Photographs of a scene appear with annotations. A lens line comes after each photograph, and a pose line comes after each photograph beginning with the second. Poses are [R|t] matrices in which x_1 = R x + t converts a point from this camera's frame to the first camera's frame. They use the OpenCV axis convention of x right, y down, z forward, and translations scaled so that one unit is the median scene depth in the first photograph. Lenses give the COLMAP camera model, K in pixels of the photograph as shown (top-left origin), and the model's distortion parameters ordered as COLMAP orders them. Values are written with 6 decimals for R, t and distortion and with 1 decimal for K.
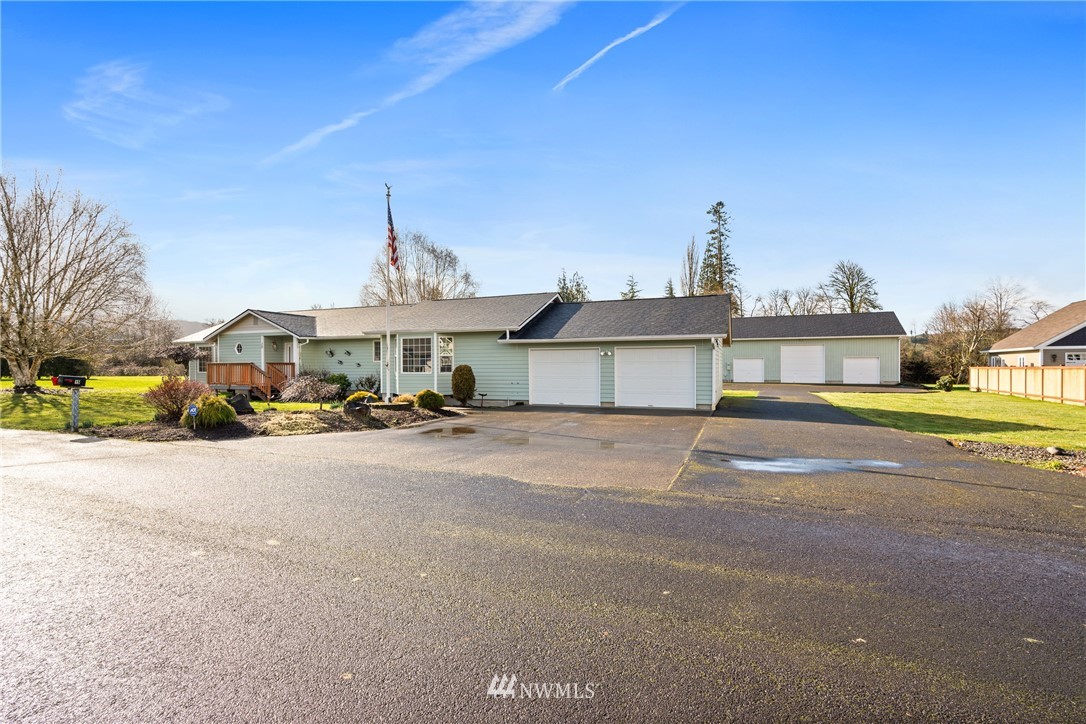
lens RADIAL K [[507.1, 0, 543.0], [0, 507.1, 362.0], [0, 0, 1]] dist [0.001294, -0.000003]
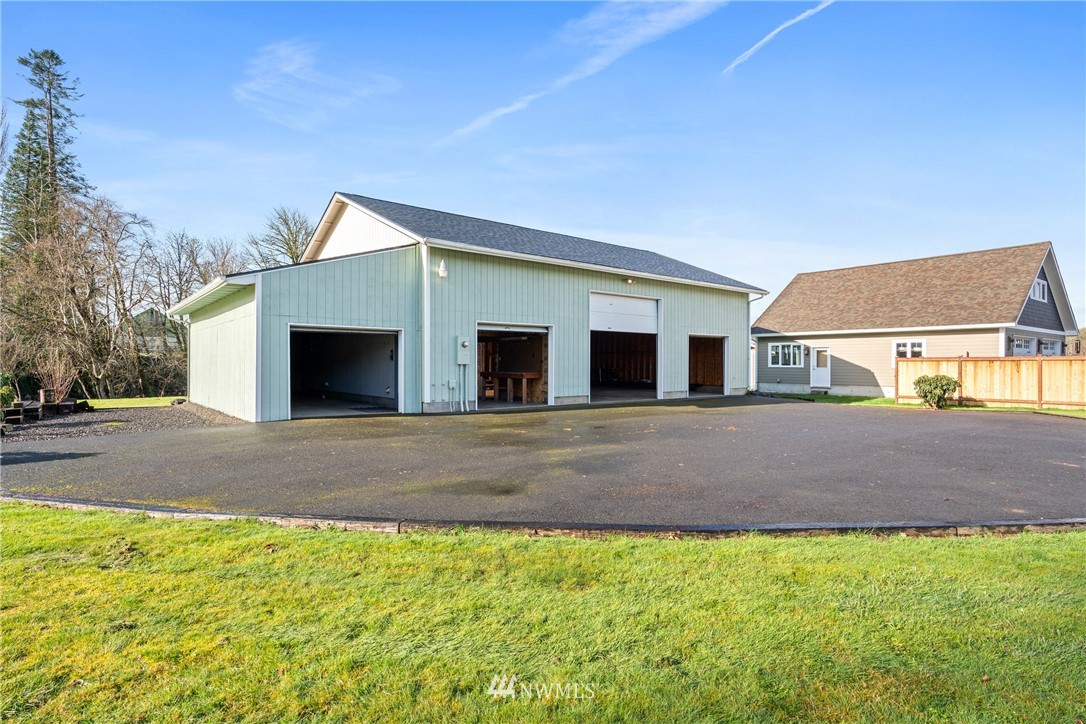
lens RADIAL K [[558.2, 0, 543.0], [0, 558.2, 362.0], [0, 0, 1]] dist [0.001408, 0.001267]
pose [[0.428740, 0.004639, 0.903416, 0.044843], [-0.008701, 0.999962, -0.001006, 0.004964], [-0.903386, -0.007429, 0.428763, 0.301162]]
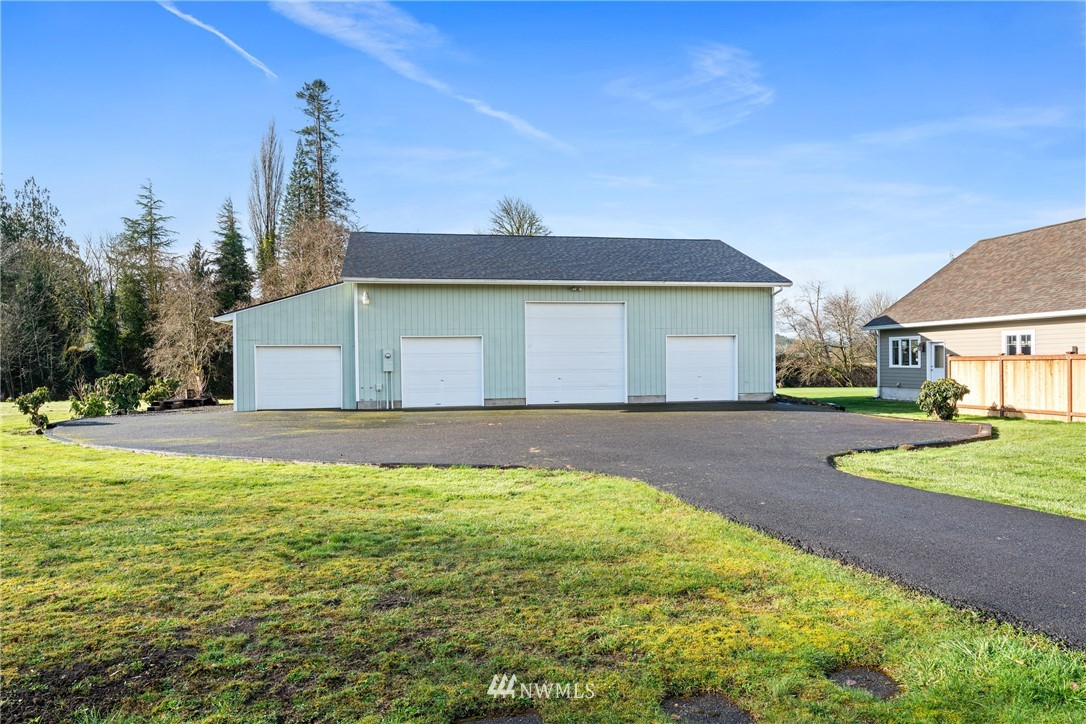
lens RADIAL K [[719.6, 0, 543.0], [0, 719.6, 362.0], [0, 0, 1]] dist [0.001361, -0.000466]
pose [[0.798614, -0.007376, 0.601799, 0.059605], [0.005638, 0.999973, 0.004774, 0.002638], [-0.601818, -0.000419, 0.798633, 0.203640]]
